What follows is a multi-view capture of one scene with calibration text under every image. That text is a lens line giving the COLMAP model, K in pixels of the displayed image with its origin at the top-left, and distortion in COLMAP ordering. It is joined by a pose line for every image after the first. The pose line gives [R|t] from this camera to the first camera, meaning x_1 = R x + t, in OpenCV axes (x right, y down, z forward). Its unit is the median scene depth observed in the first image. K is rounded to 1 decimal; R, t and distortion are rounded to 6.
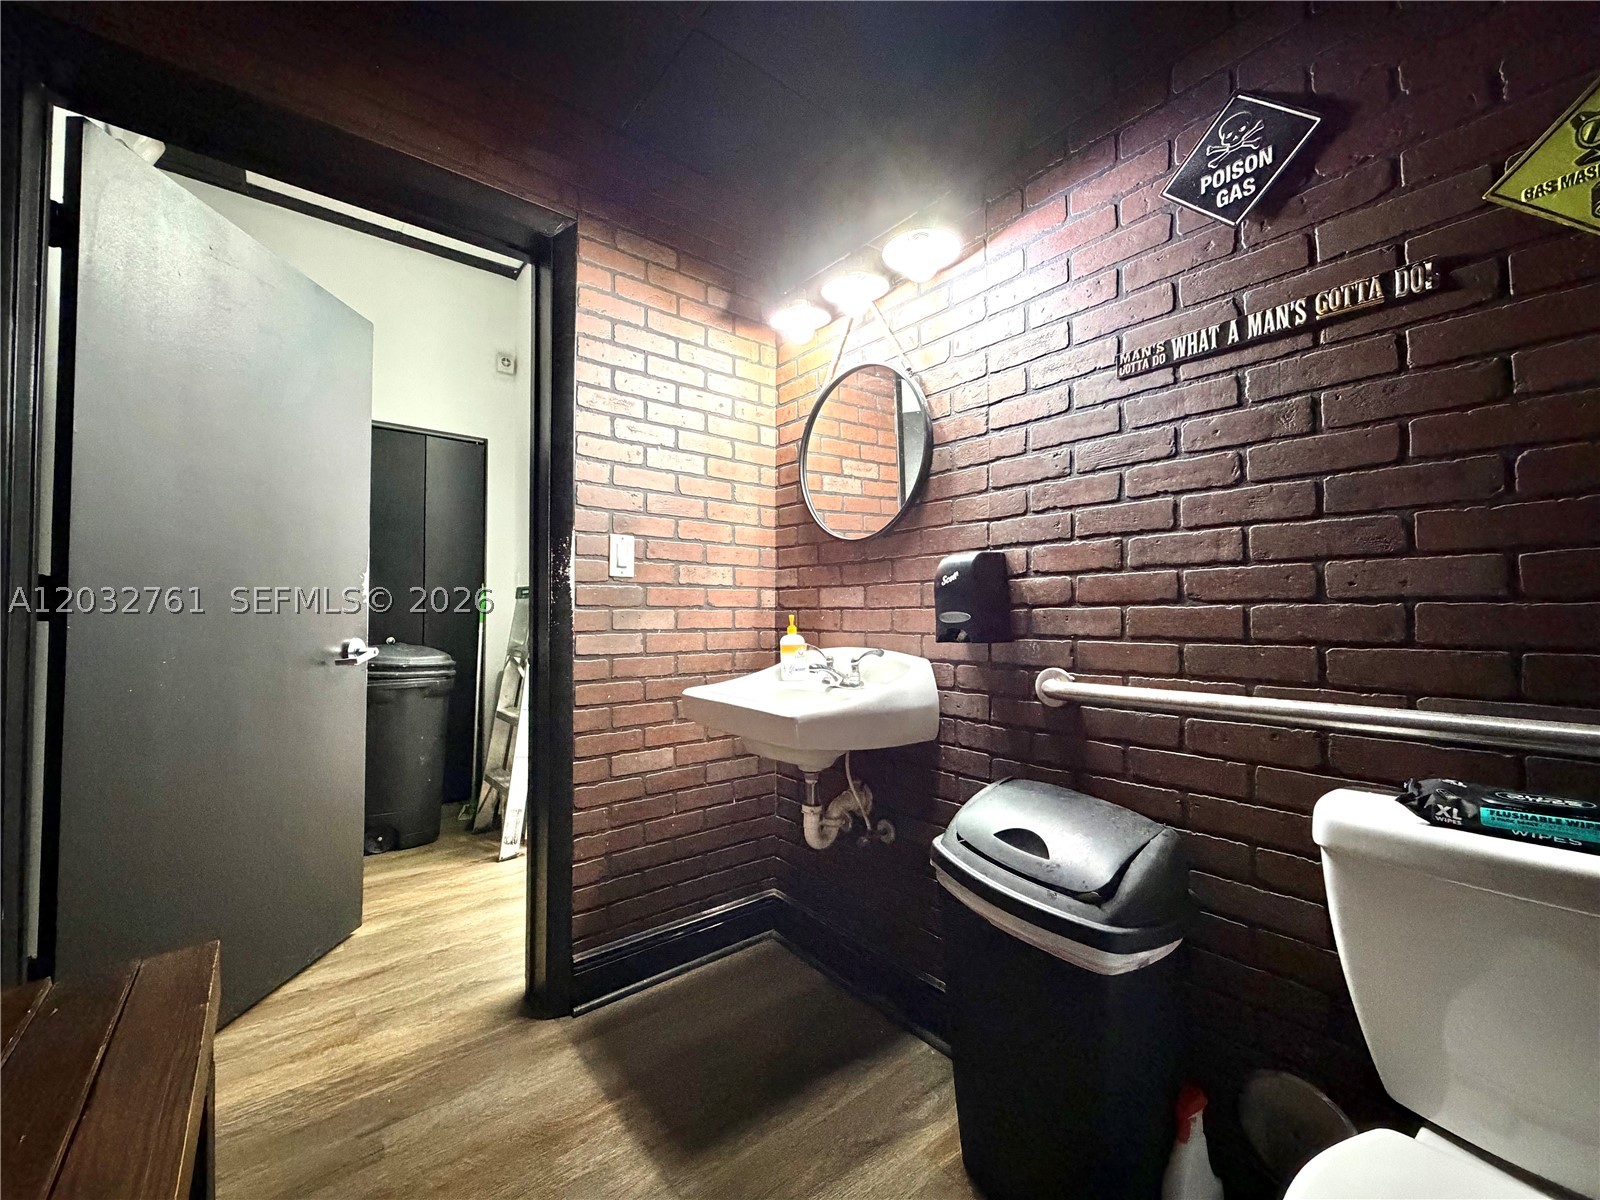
lens RADIAL K [[640.5, 0, 796.7], [0, 640.5, 603.8], [0, 0, 1]] dist [-0.001444, 0.000039]
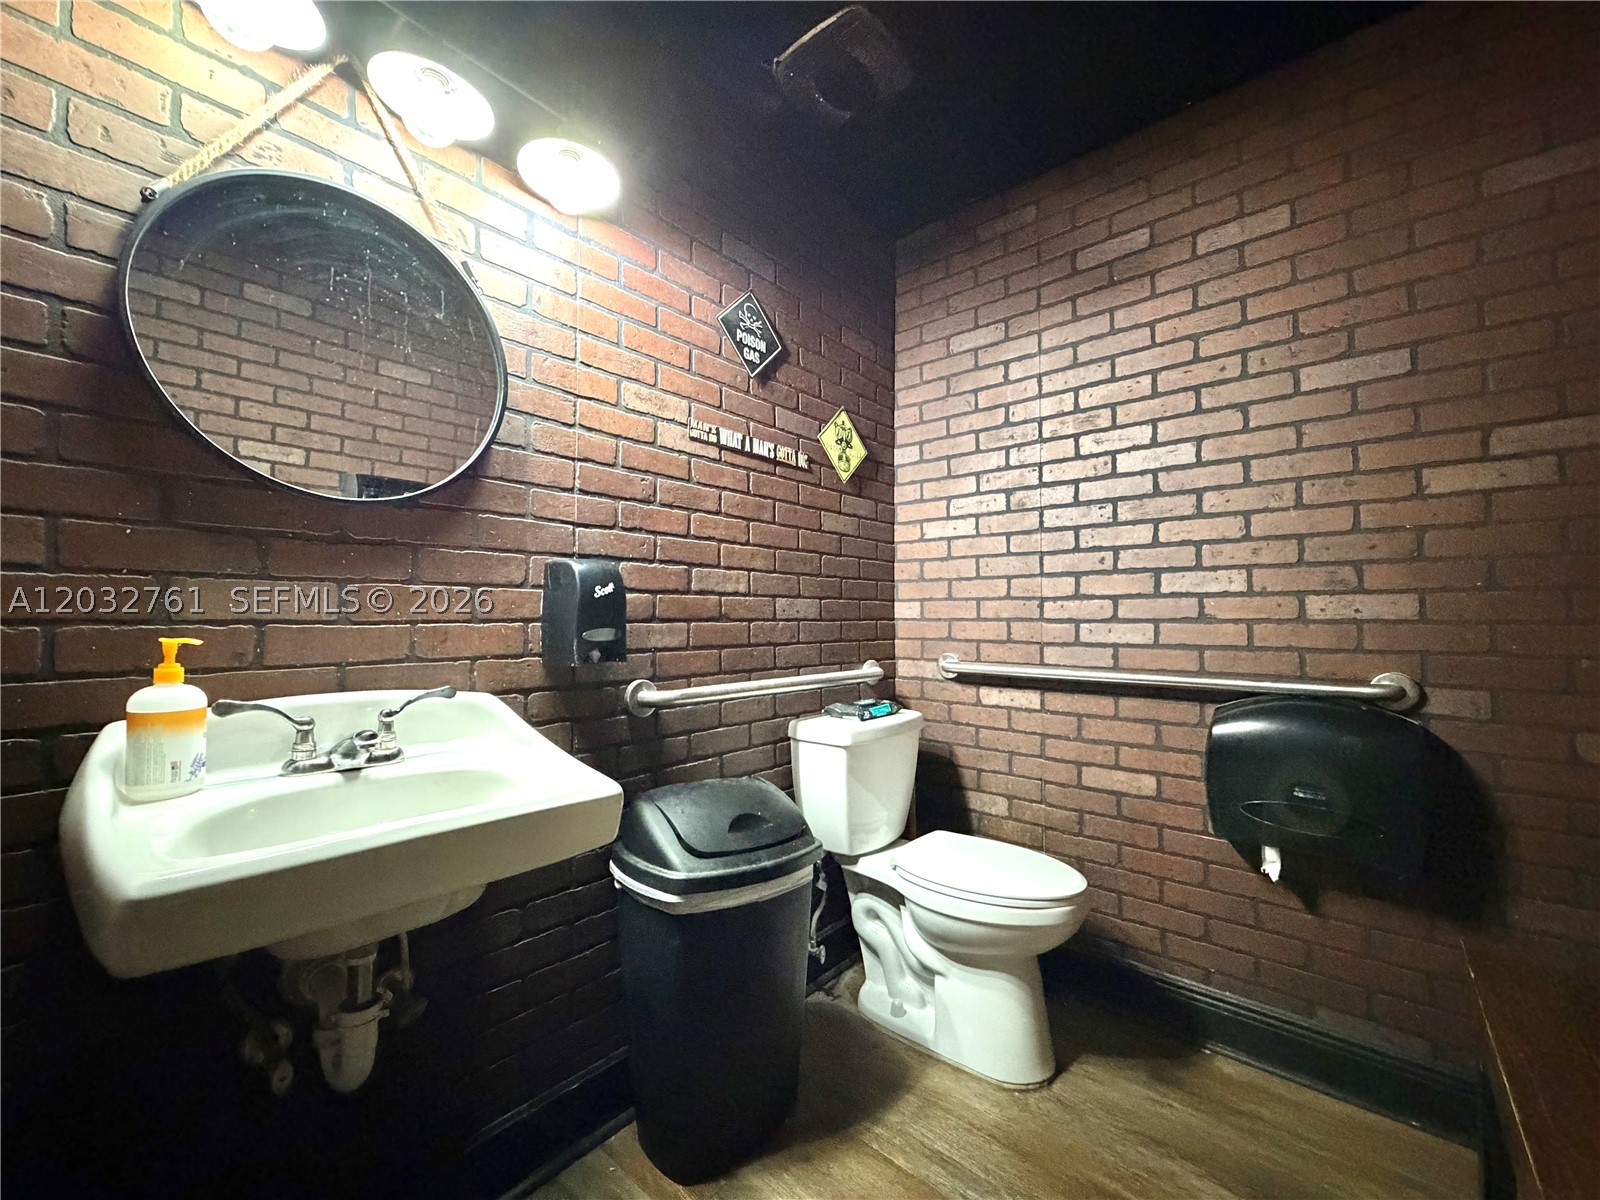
lens RADIAL K [[640.5, 0, 794.3], [0, 640.5, 603.8], [0, 0, 1]] dist [-0.001444, 0.000039]
pose [[-0.163918, 0.022308, 0.986222, -0.773166], [-0.022195, 0.999408, -0.026295, -0.004715], [-0.986224, -0.026199, -0.163326, 1.041755]]
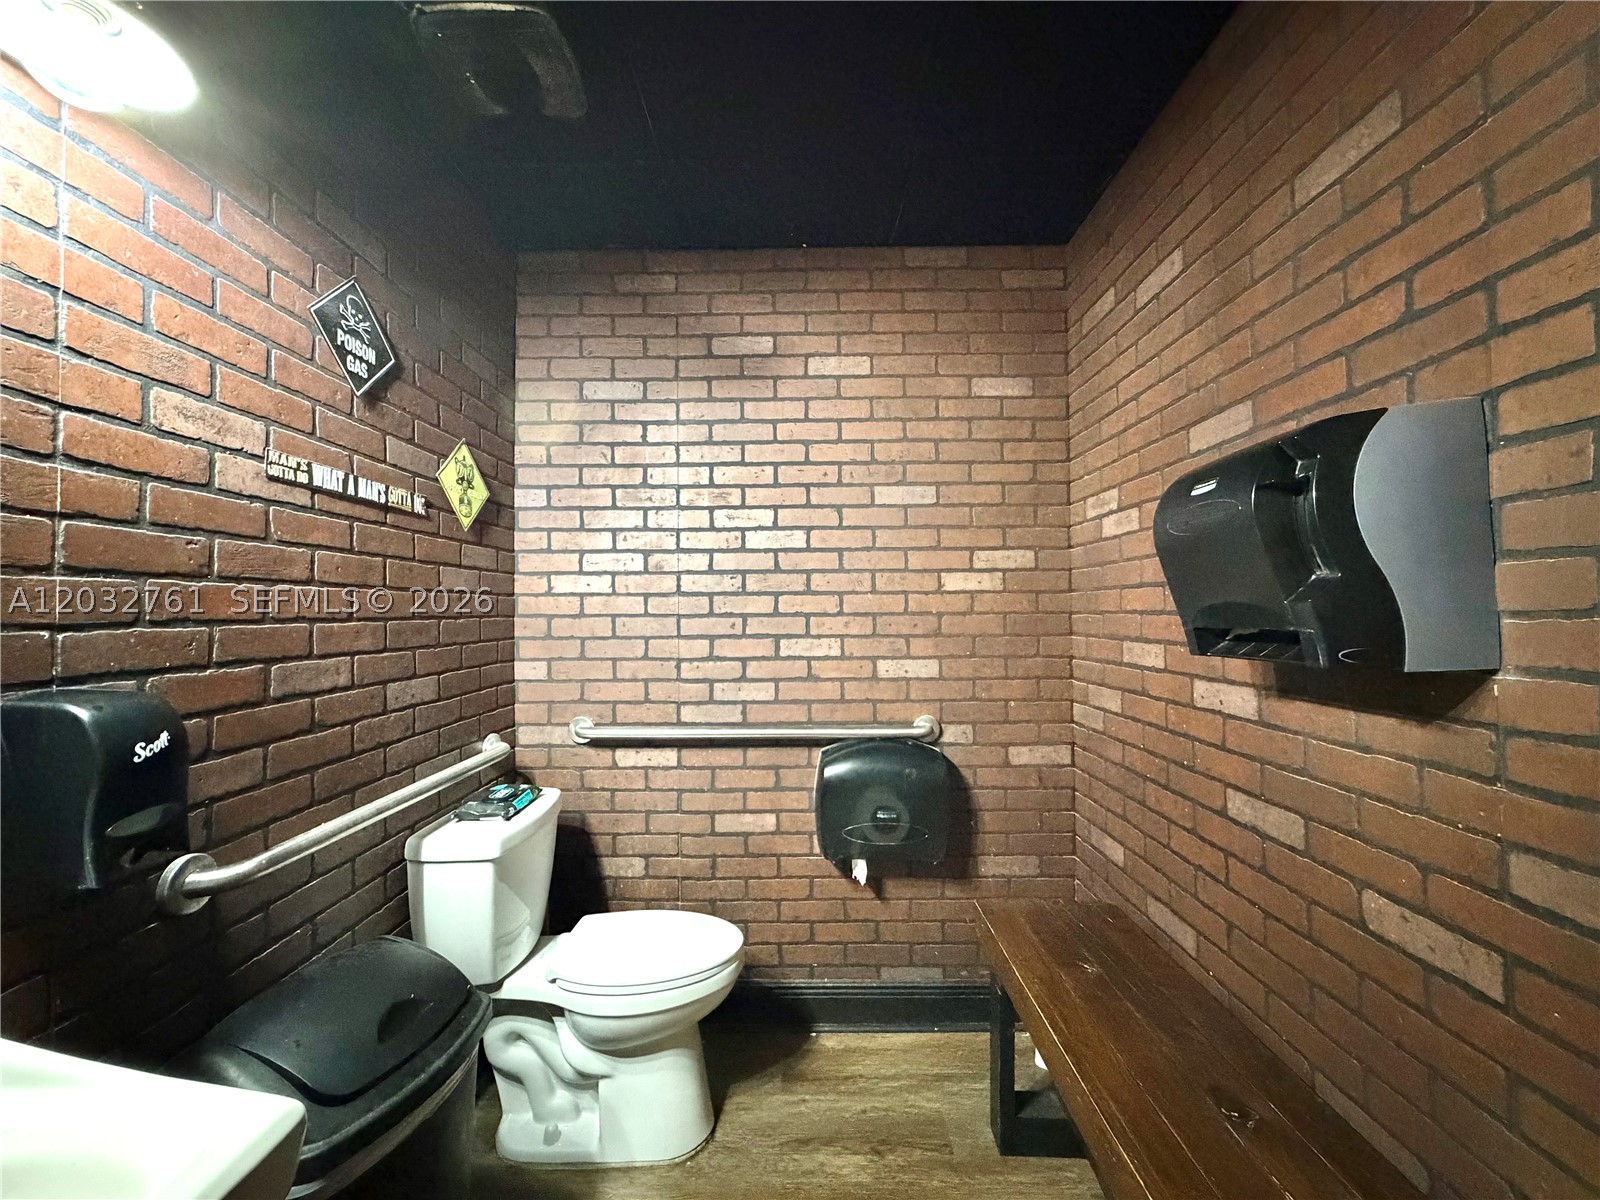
lens RADIAL K [[640.5, 0, 798.6], [0, 640.5, 602.0], [0, 0, 1]] dist [-0.001444, 0.000039]
pose [[-0.768736, 0.014486, 0.639403, -0.604623], [-0.006678, 0.999507, -0.030674, -0.172708], [-0.639532, -0.027850, -0.768260, 1.253547]]
